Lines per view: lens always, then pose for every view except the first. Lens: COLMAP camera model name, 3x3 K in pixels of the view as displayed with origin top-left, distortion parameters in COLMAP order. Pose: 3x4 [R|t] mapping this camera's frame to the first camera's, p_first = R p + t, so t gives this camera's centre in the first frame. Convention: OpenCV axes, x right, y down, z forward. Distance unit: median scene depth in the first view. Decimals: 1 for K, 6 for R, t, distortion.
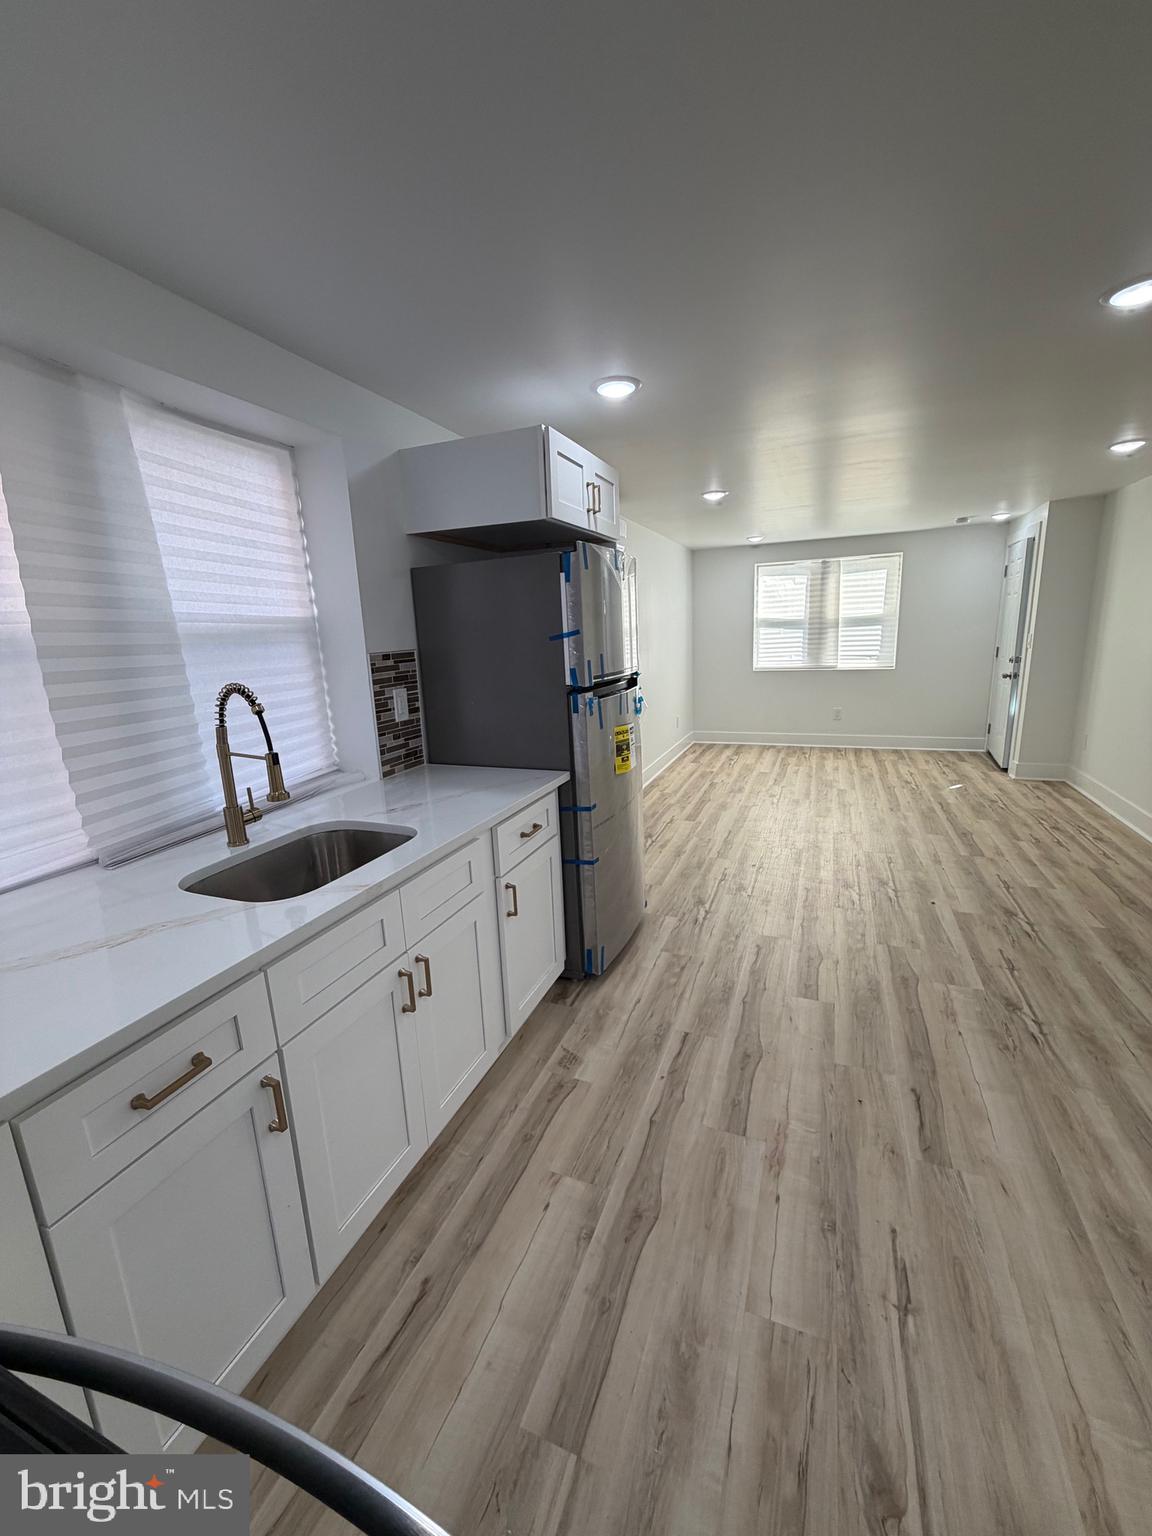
lens RADIAL K [[613.6, 0, 576.0], [0, 613.6, 768.0], [0, 0, 1]] dist [0.000178, 0.000140]
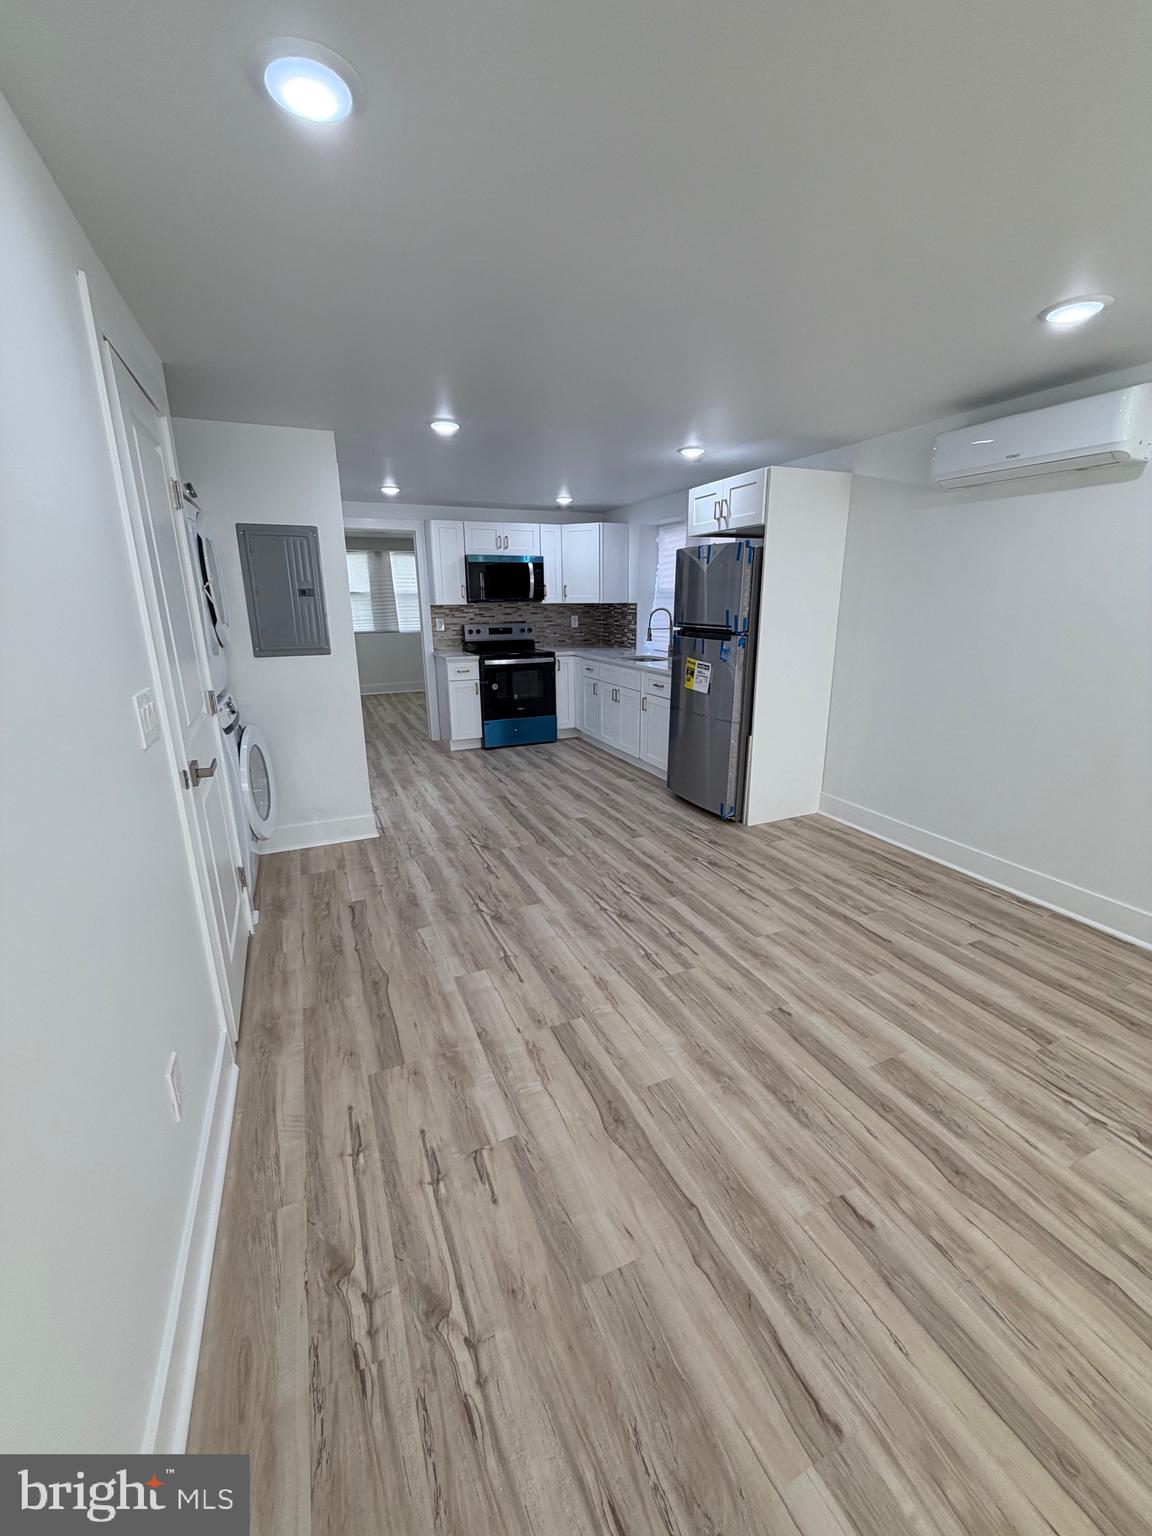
lens RADIAL K [[613.6, 0, 576.0], [0, 613.6, 768.0], [0, 0, 1]] dist [0.000178, 0.000140]
pose [[-0.696171, 0.238770, -0.677005, 1.525471], [-0.119616, 0.891300, 0.437351, -0.507056], [0.707841, 0.385452, -0.591936, 1.965650]]
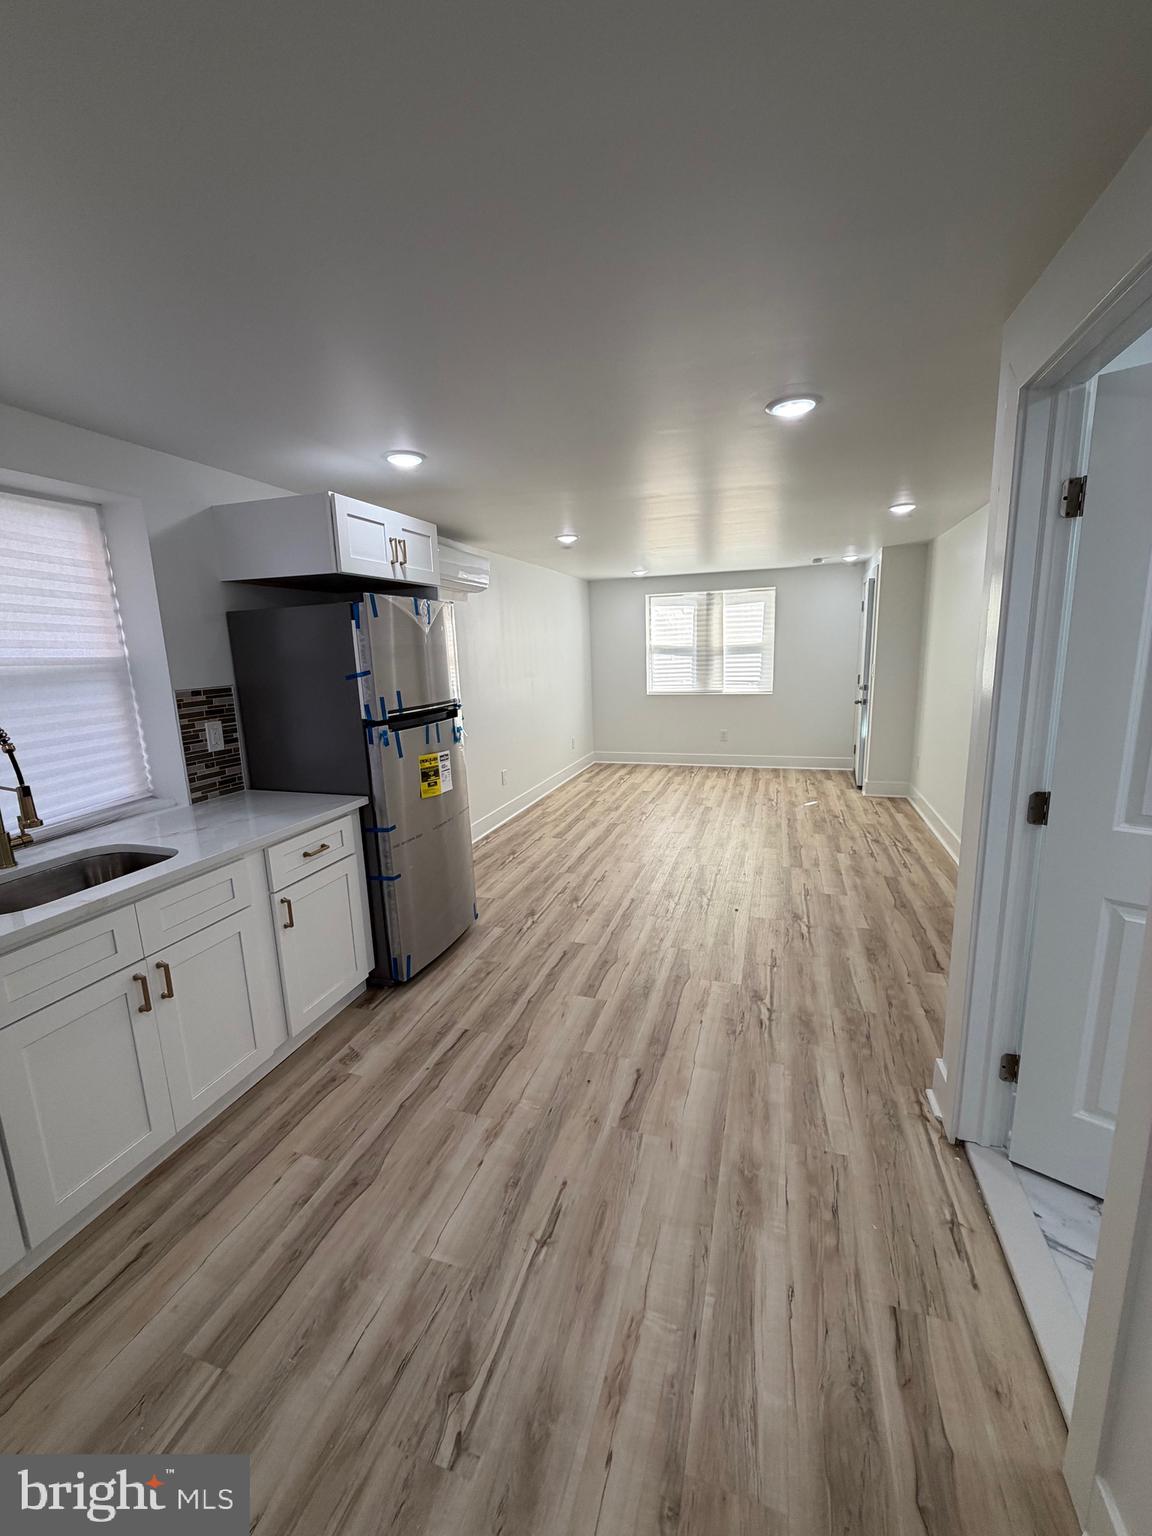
lens RADIAL K [[613.6, 0, 576.0], [0, 613.6, 768.0], [0, 0, 1]] dist [0.000178, 0.000140]
pose [[0.997623, -0.004342, 0.068777, 0.283839], [0.006176, 0.999630, -0.026472, -0.013779], [-0.068636, 0.026834, 0.997281, -0.132054]]
